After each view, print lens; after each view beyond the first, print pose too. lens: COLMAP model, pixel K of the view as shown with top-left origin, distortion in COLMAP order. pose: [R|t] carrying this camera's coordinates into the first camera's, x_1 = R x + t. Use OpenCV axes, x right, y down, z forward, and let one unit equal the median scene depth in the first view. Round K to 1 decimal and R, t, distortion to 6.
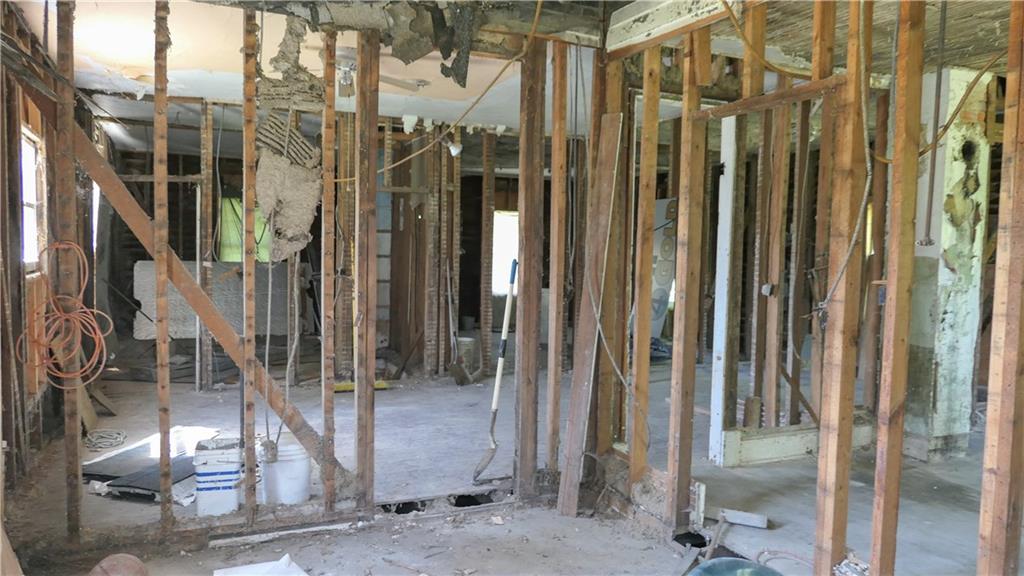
lens RADIAL K [[727.1, 0, 509.7], [0, 727.1, 289.1], [0, 0, 1]] dist [-0.003990, 0.005662]
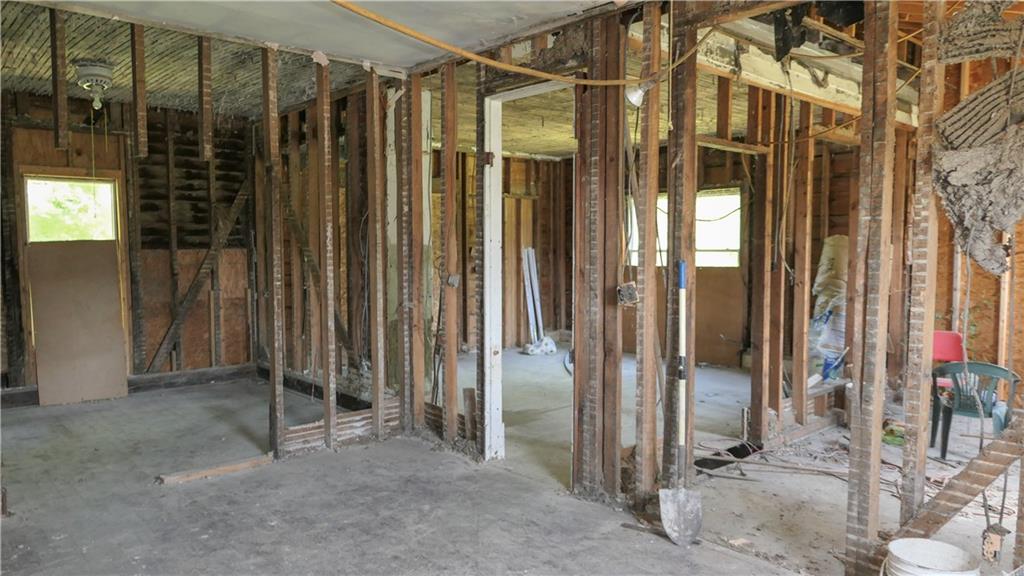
lens RADIAL K [[727.1, 0, 513.2], [0, 727.1, 291.0], [0, 0, 1]] dist [-0.003990, 0.005662]
pose [[-0.280458, -0.088155, 0.955810, -0.373957], [0.047152, 0.993306, 0.105449, -0.051967], [-0.958707, 0.074642, -0.274424, 0.713431]]
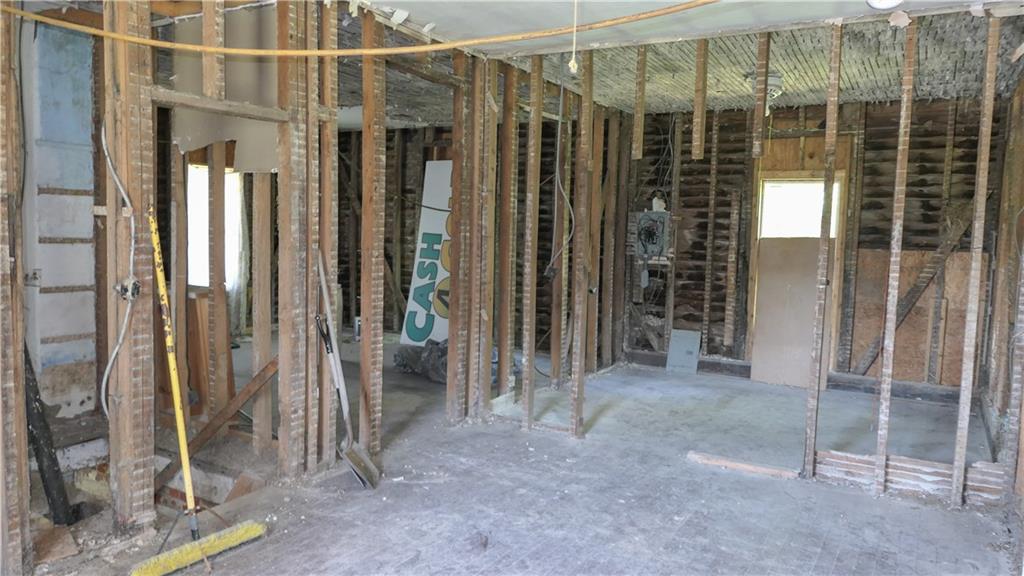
lens RADIAL K [[727.1, 0, 513.1], [0, 727.1, 290.1], [0, 0, 1]] dist [-0.003990, 0.005662]
pose [[0.820858, -0.045950, 0.569281, -0.272281], [0.019861, 0.998452, 0.051953, -0.038322], [-0.570787, -0.031339, 0.820500, 0.490222]]
